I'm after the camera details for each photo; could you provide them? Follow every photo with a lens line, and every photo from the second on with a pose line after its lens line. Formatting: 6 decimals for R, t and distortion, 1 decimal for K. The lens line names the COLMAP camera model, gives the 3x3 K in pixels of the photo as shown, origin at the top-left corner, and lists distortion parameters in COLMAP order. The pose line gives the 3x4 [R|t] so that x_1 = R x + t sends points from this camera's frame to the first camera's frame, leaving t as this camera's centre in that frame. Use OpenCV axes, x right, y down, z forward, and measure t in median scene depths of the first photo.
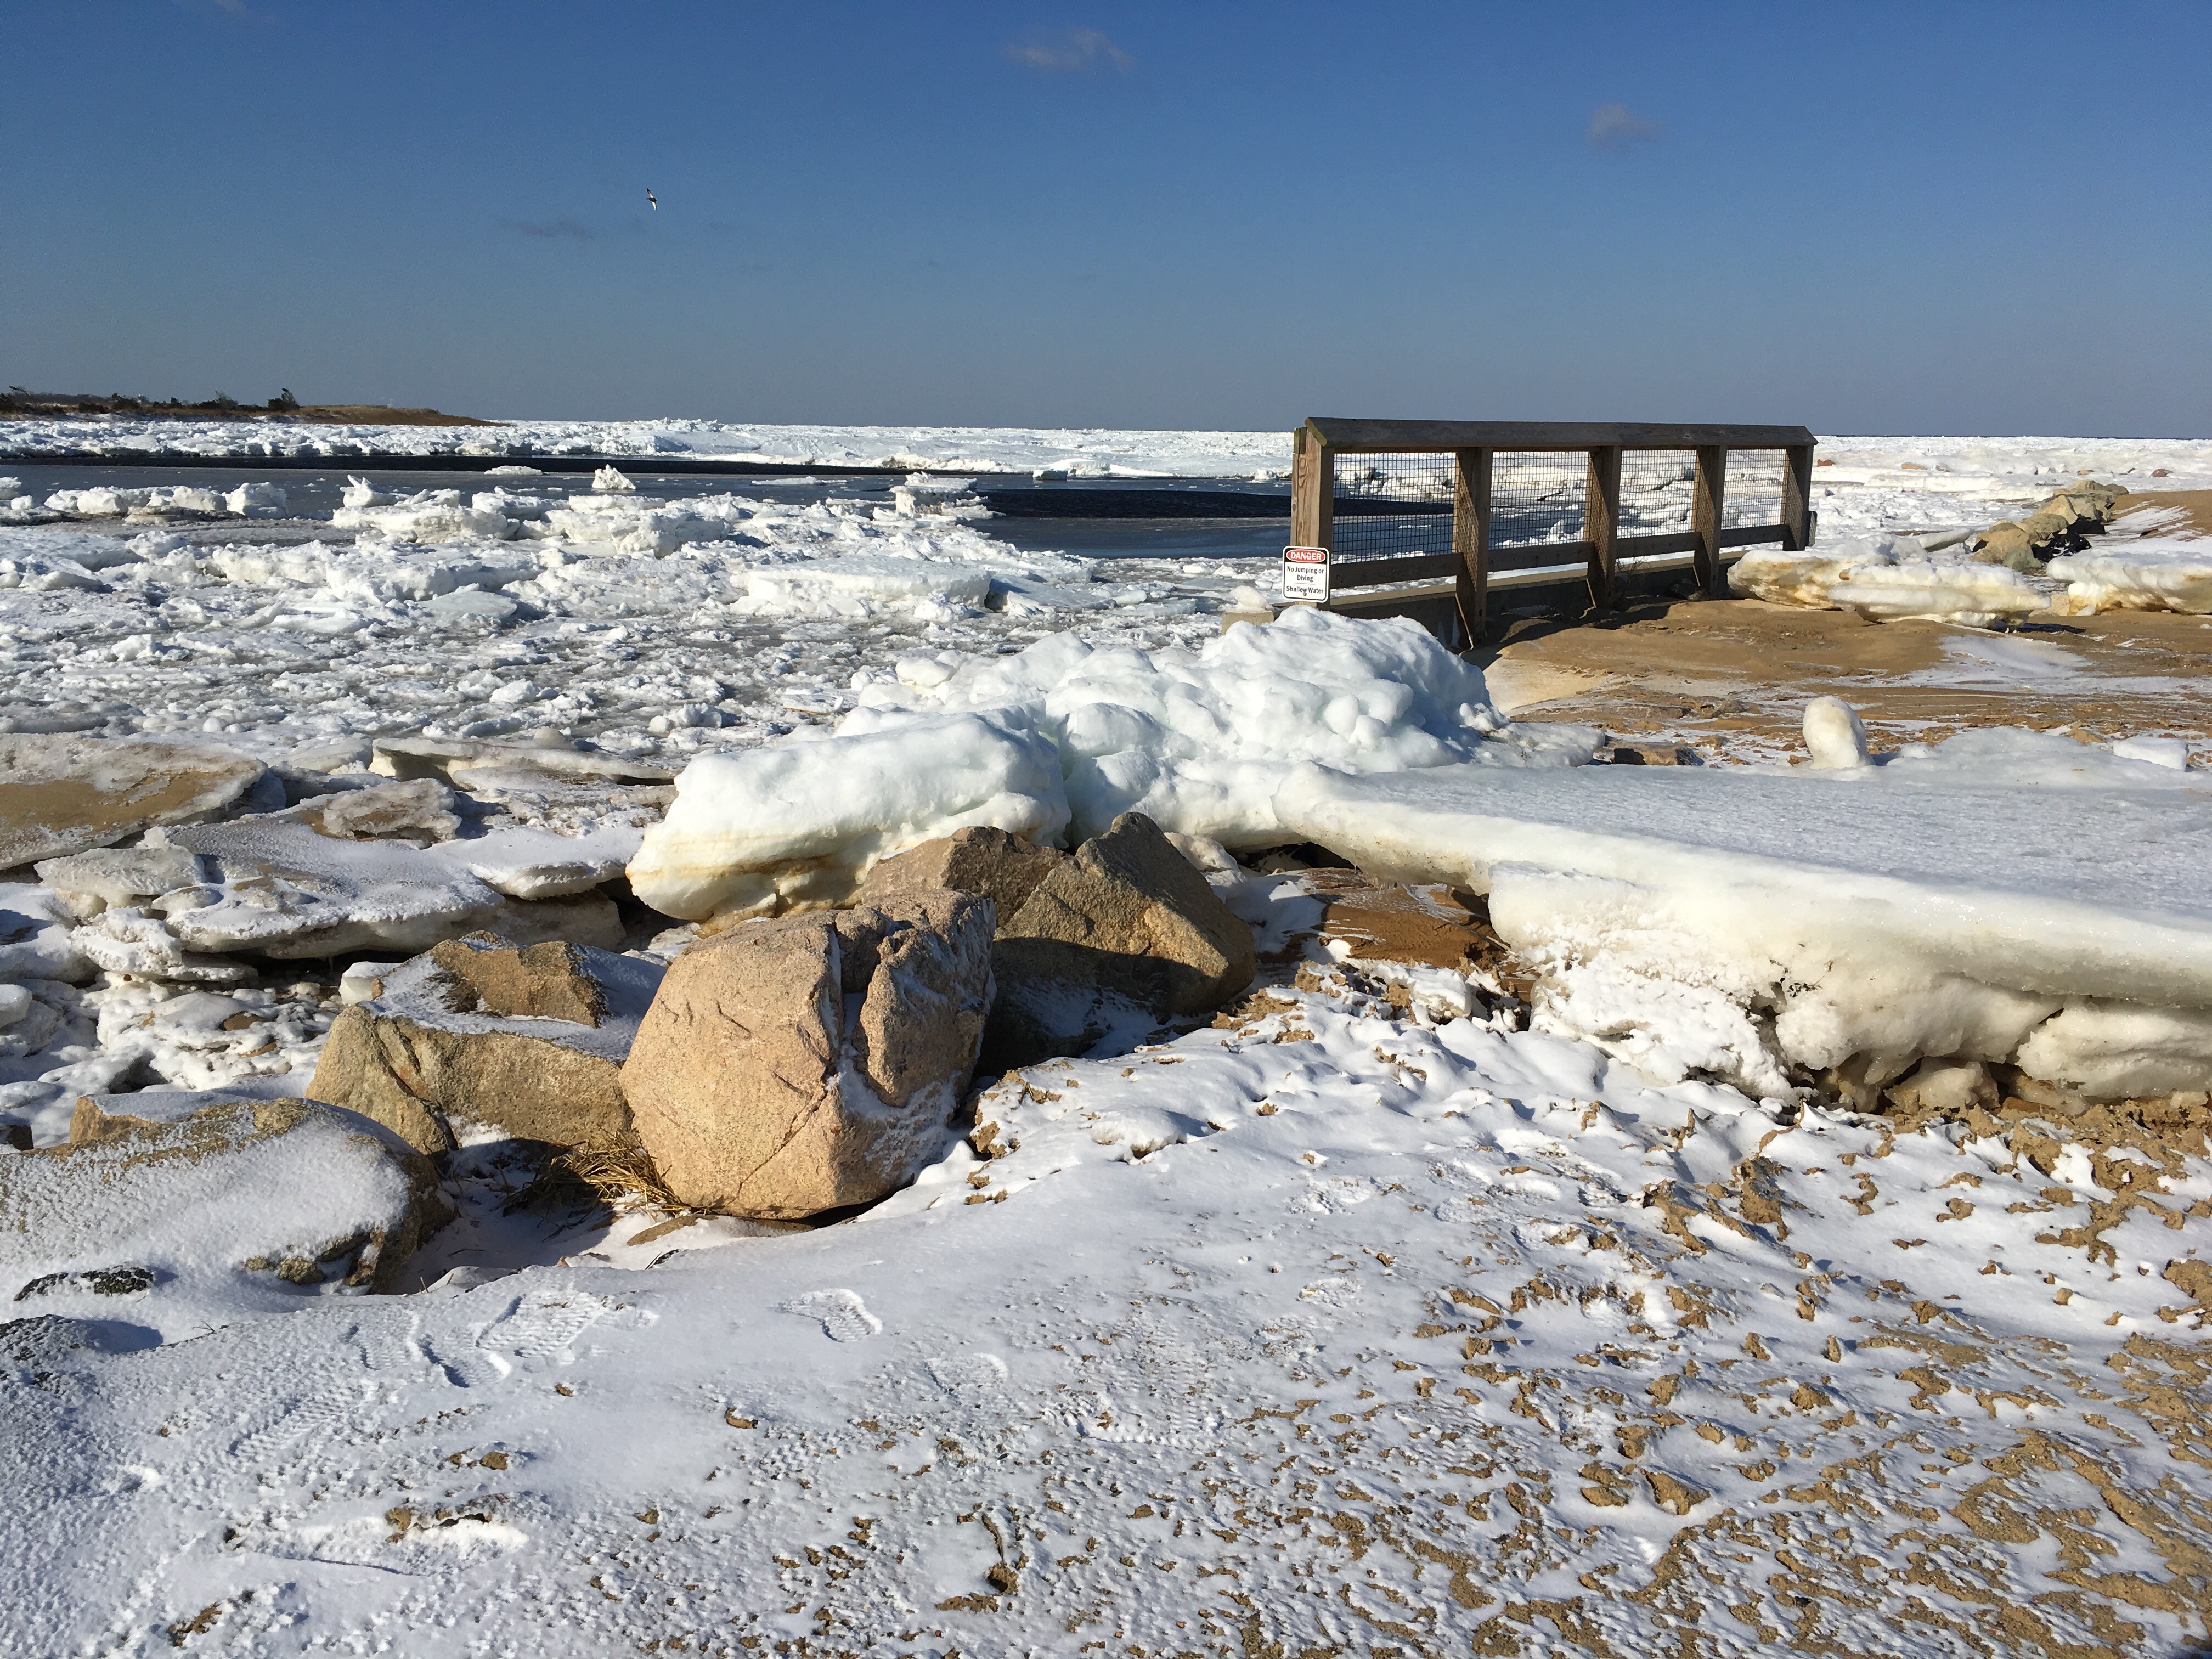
lens RADIAL K [[1837.0, 0, 1106.0], [0, 1837.0, 829.5], [0, 0, 1]] dist [0.071906, -0.106786]
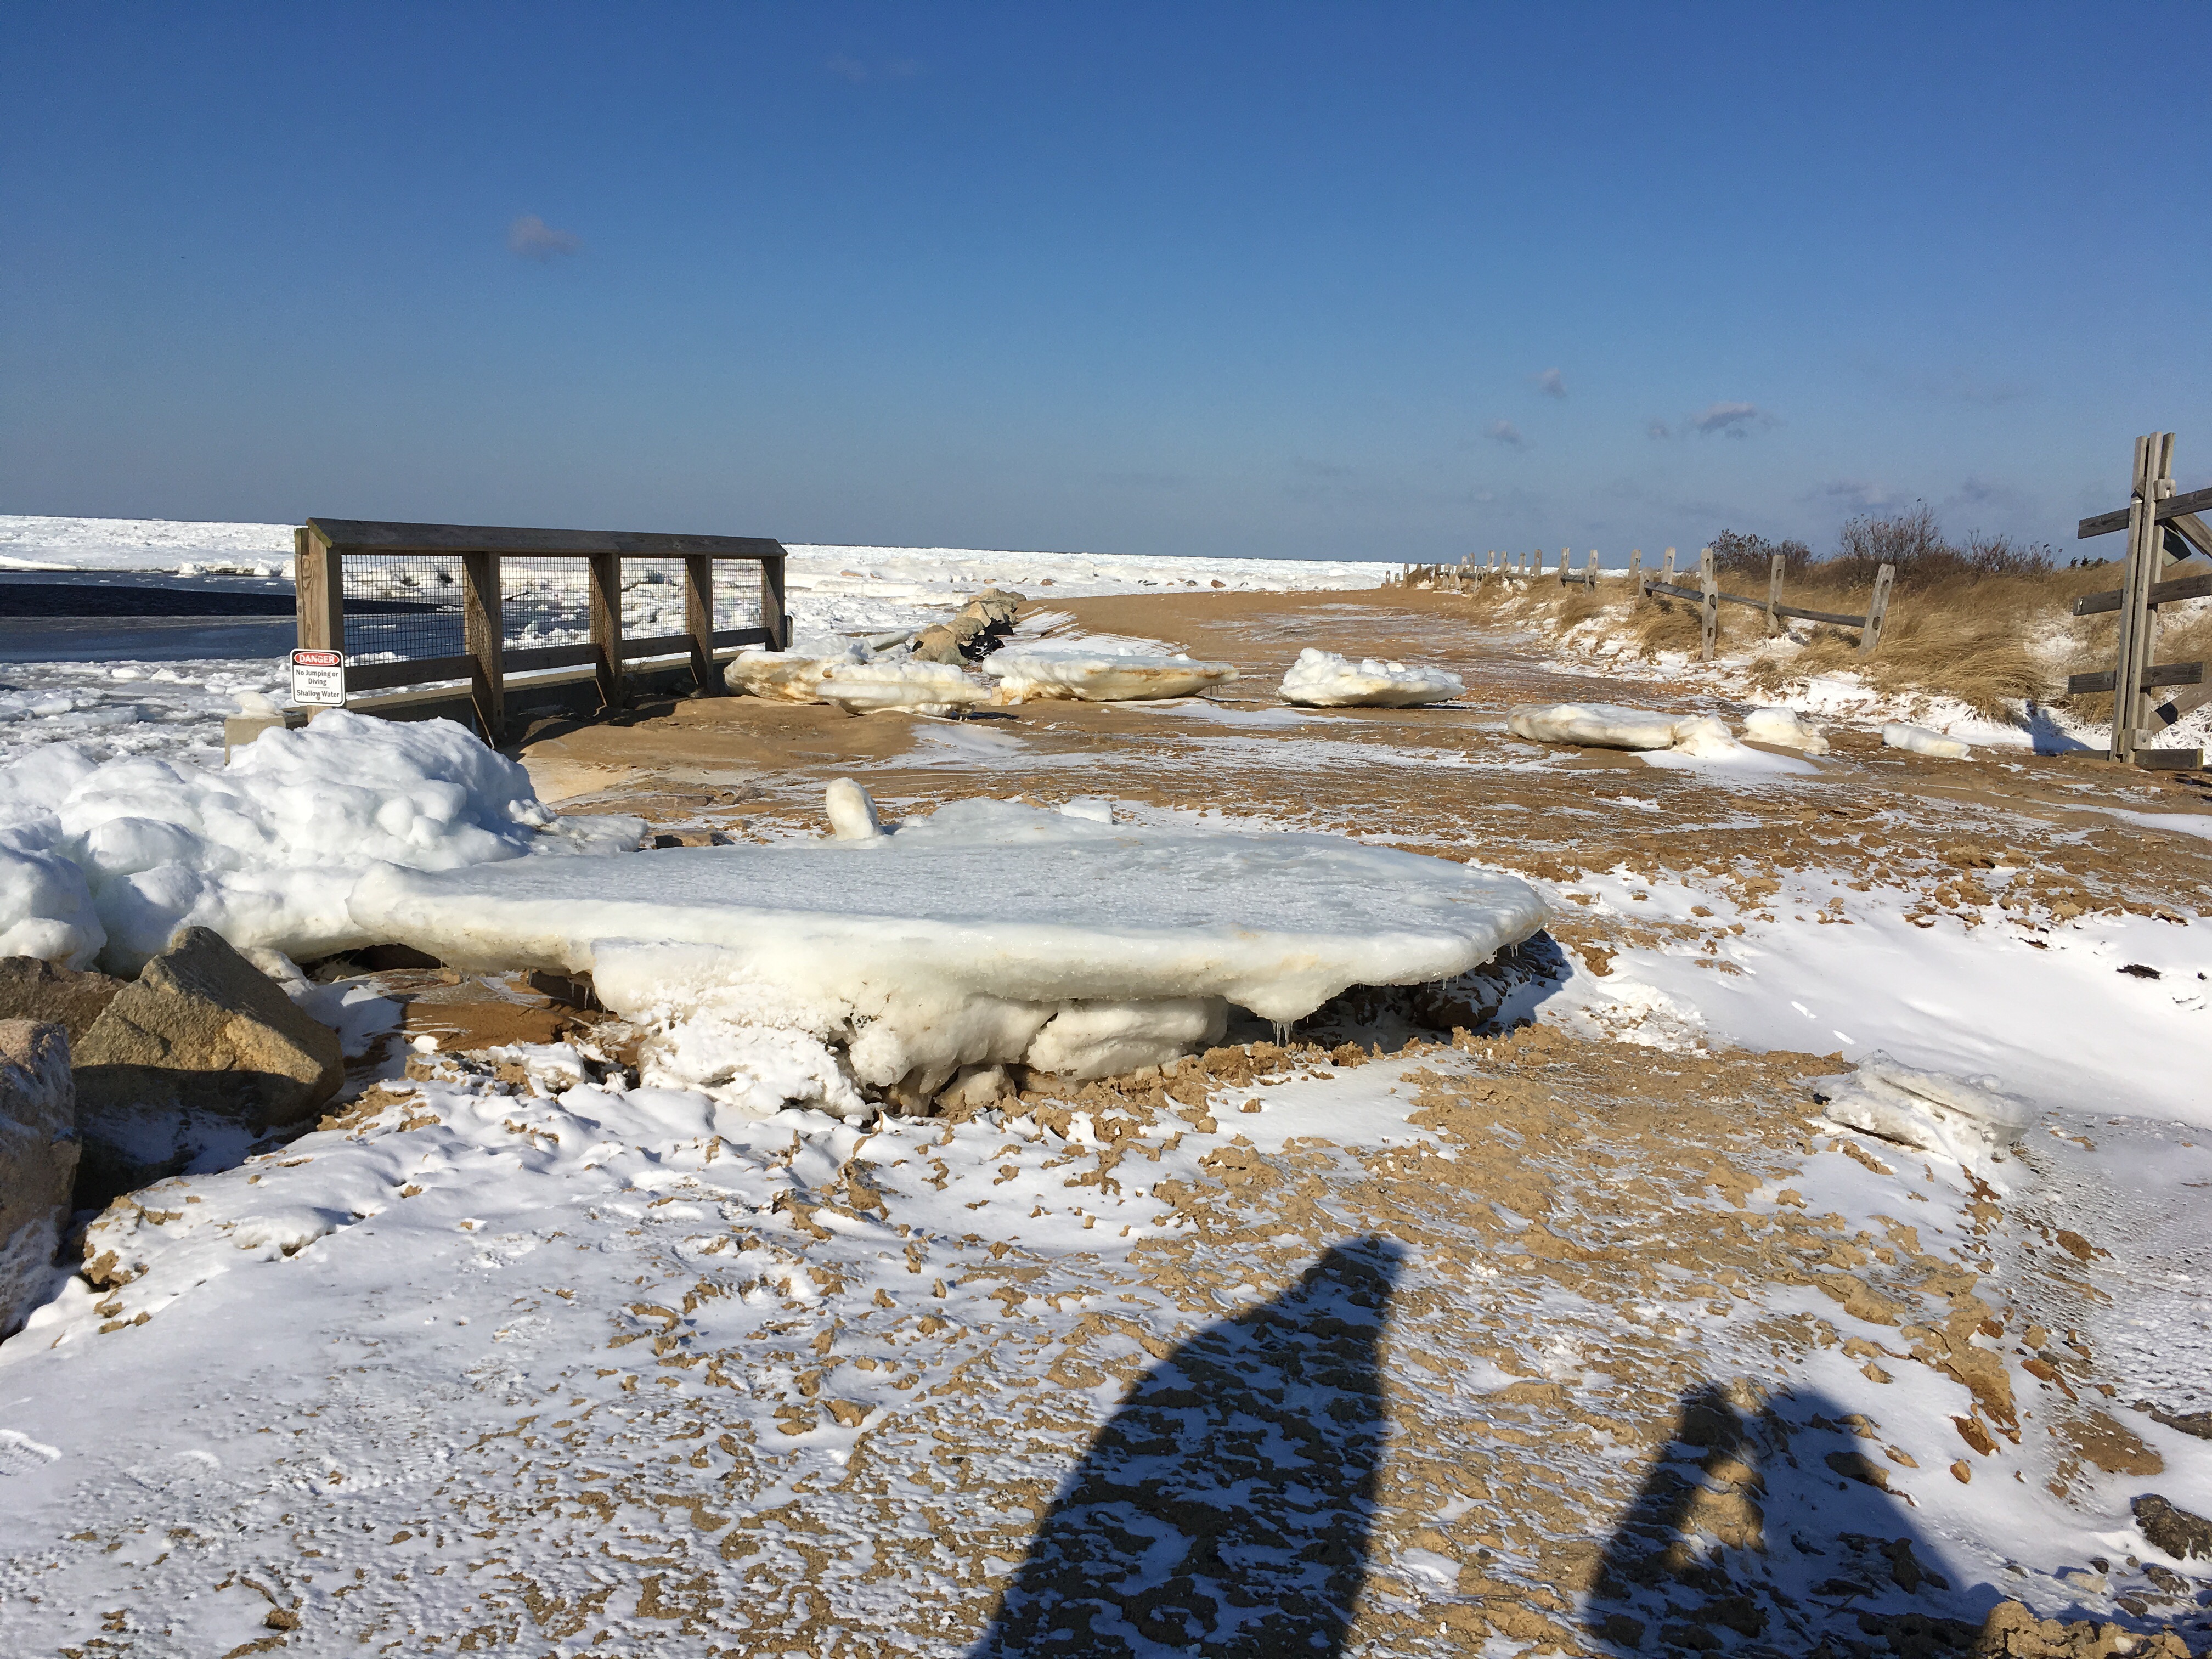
lens RADIAL K [[1837.0, 0, 1106.0], [0, 1837.0, 829.5], [0, 0, 1]] dist [0.071906, -0.106786]
pose [[0.857699, -0.058840, 0.510775, -0.094453], [0.085864, 0.995871, -0.029463, 0.012953], [-0.506932, 0.069128, 0.859209, -0.106757]]
